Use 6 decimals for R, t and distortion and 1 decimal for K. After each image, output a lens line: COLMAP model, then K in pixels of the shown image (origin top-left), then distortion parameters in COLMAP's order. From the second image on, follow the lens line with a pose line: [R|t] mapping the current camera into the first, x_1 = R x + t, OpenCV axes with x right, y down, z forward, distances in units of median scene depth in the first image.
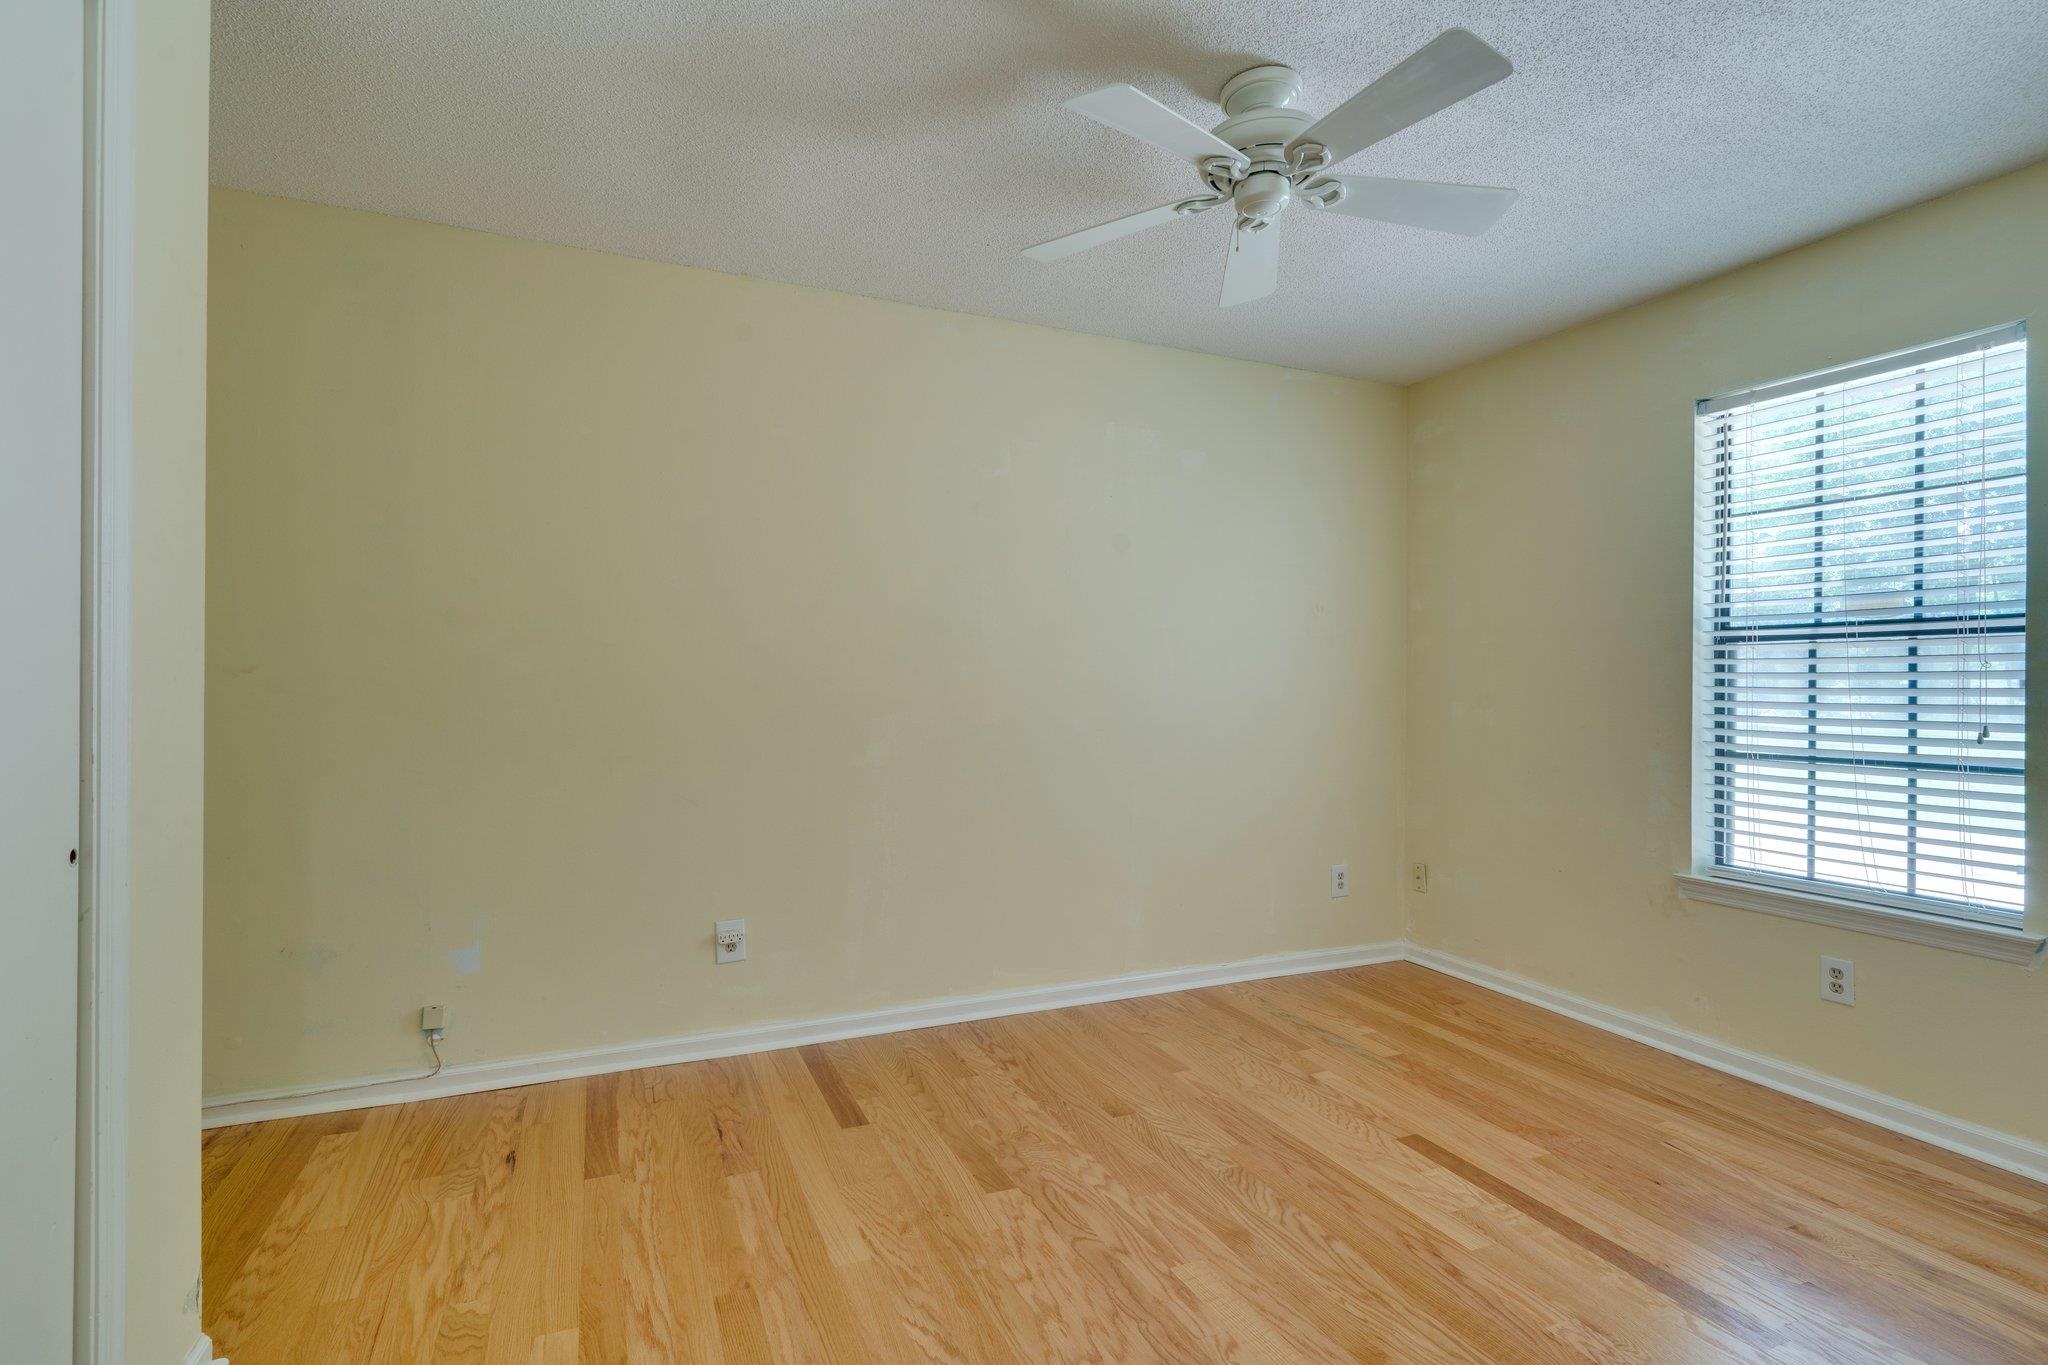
lens RADIAL K [[980.2, 0, 1011.8], [0, 980.2, 691.4], [0, 0, 1]] dist [0.002018, -0.001011]
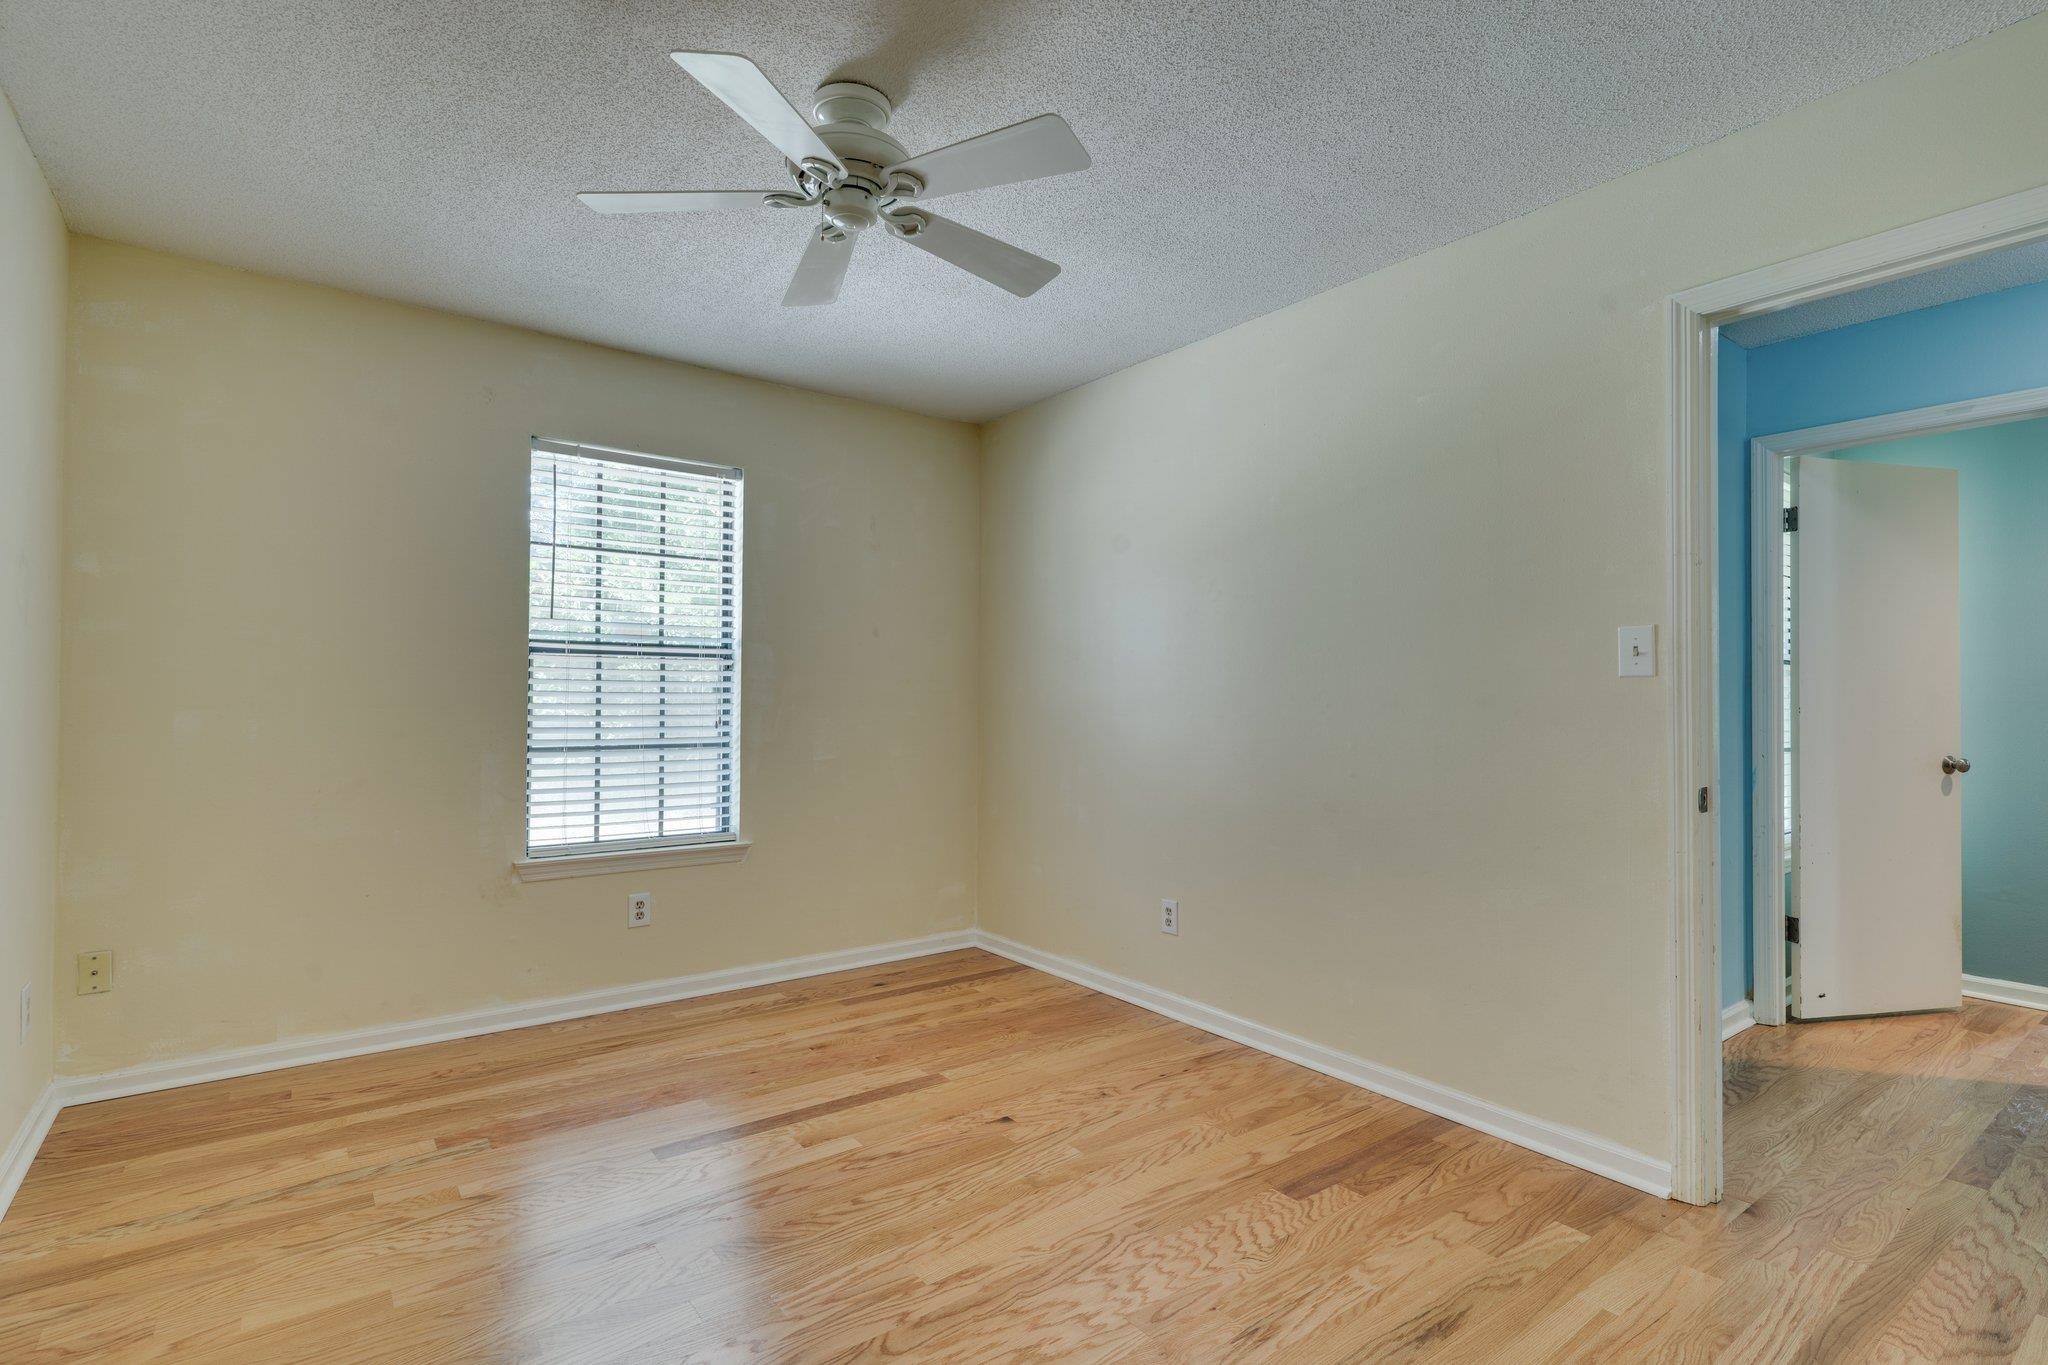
lens RADIAL K [[980.2, 0, 1015.3], [0, 980.2, 685.9], [0, 0, 1]] dist [0.002018, -0.001011]
pose [[-0.240542, 0.002976, 0.970634, -0.626910], [-0.001722, 0.999992, -0.003493, -0.009225], [-0.970637, -0.002511, -0.240535, 0.879837]]
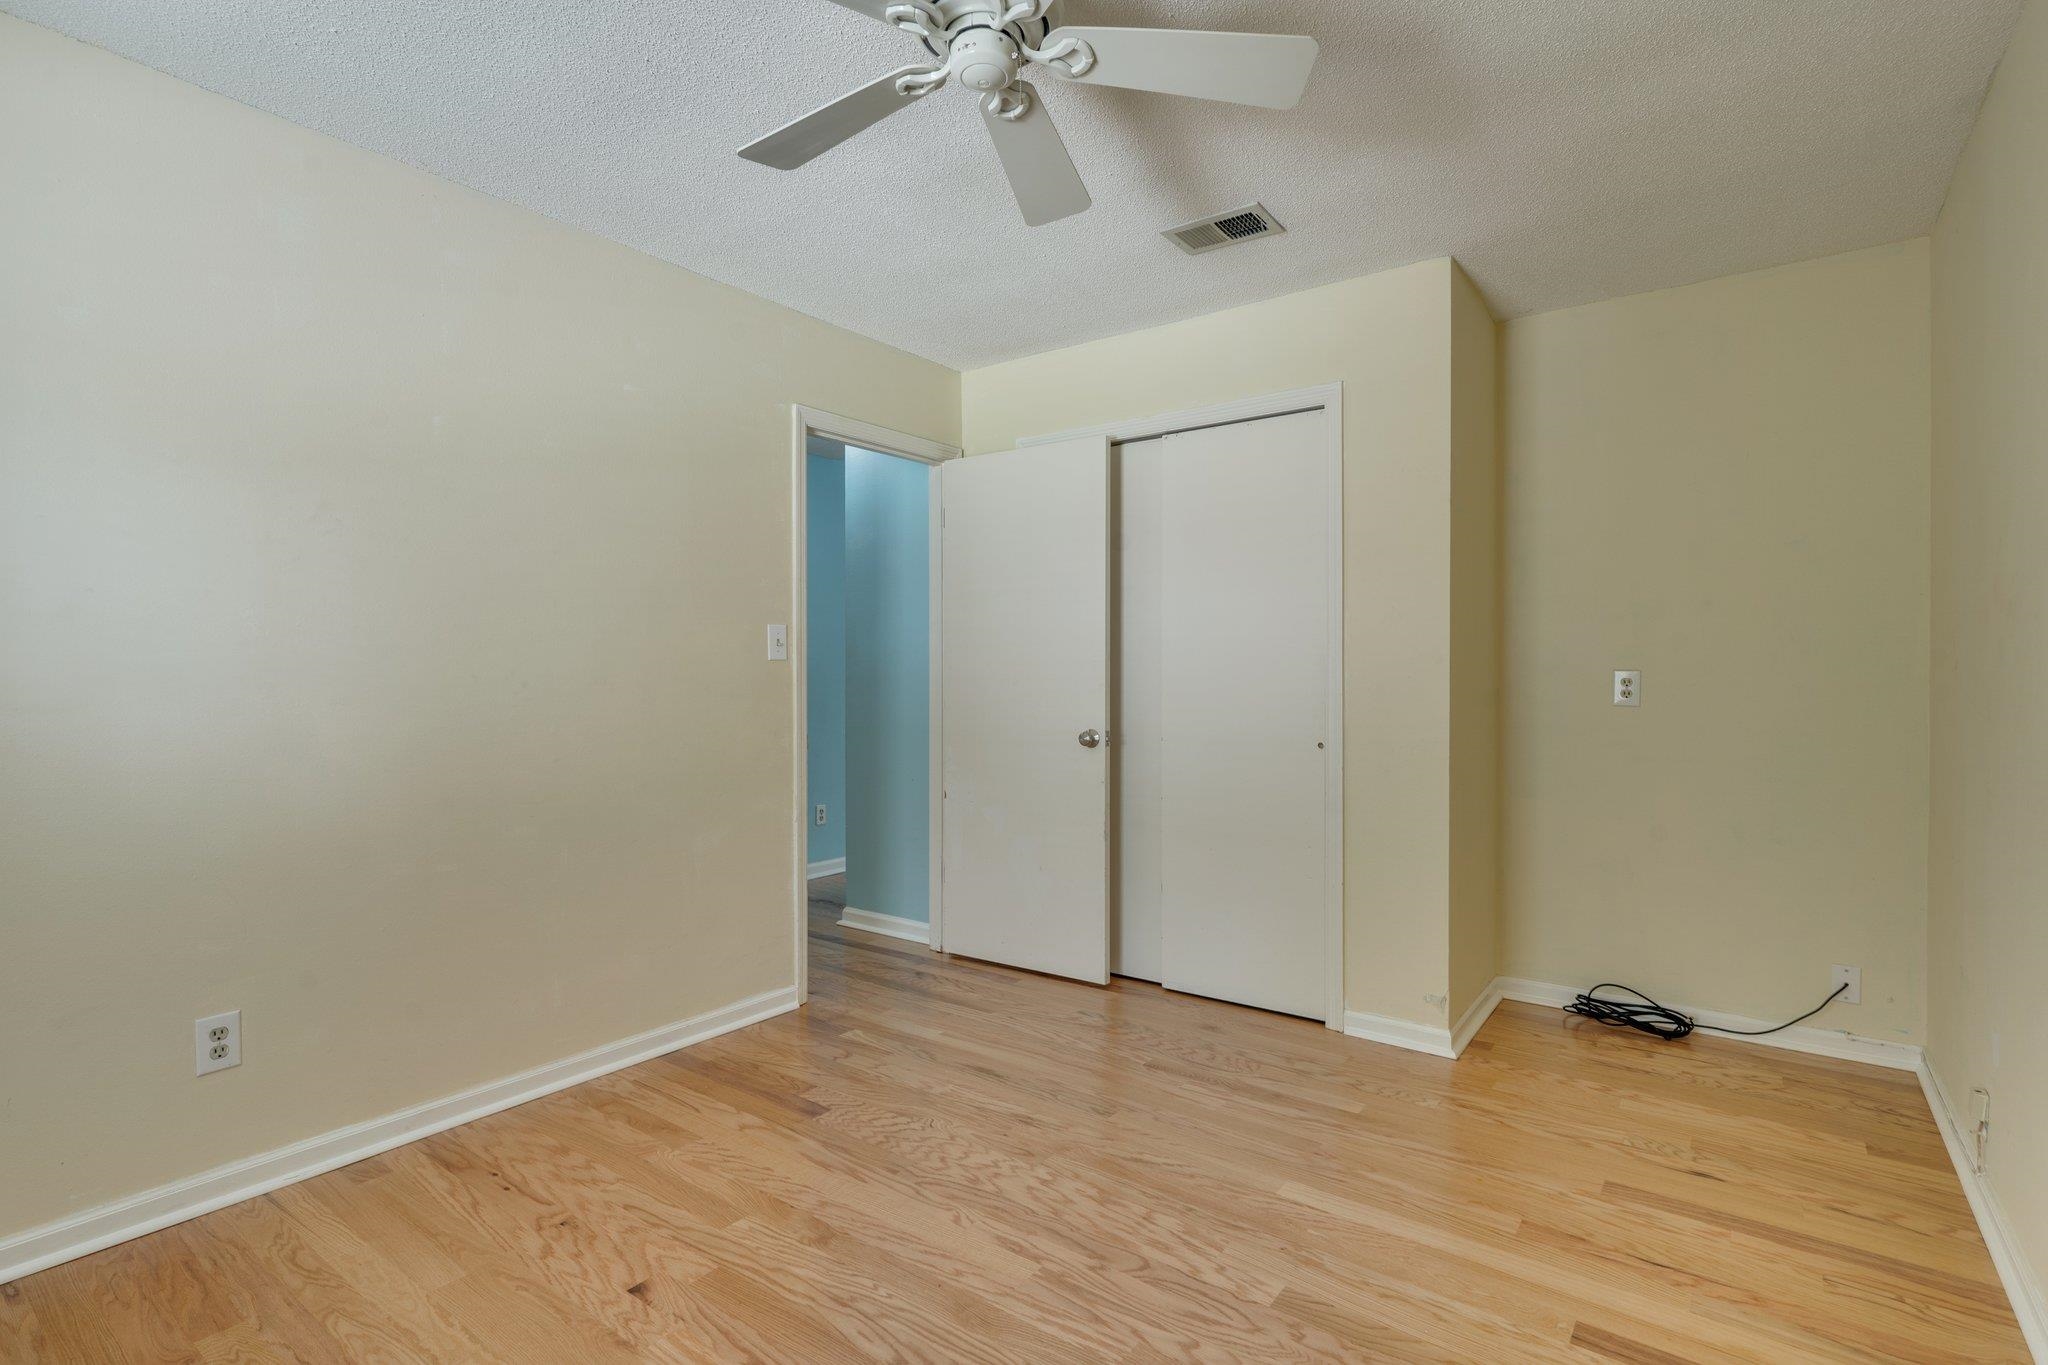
lens RADIAL K [[980.2, 0, 1022.7], [0, 980.2, 682.0], [0, 0, 1]] dist [0.002018, -0.001011]
pose [[-0.863443, -0.003553, -0.504433, 0.518518], [-0.009371, 0.999916, 0.008998, -0.008042], [0.504359, 0.012497, -0.863404, 1.402090]]
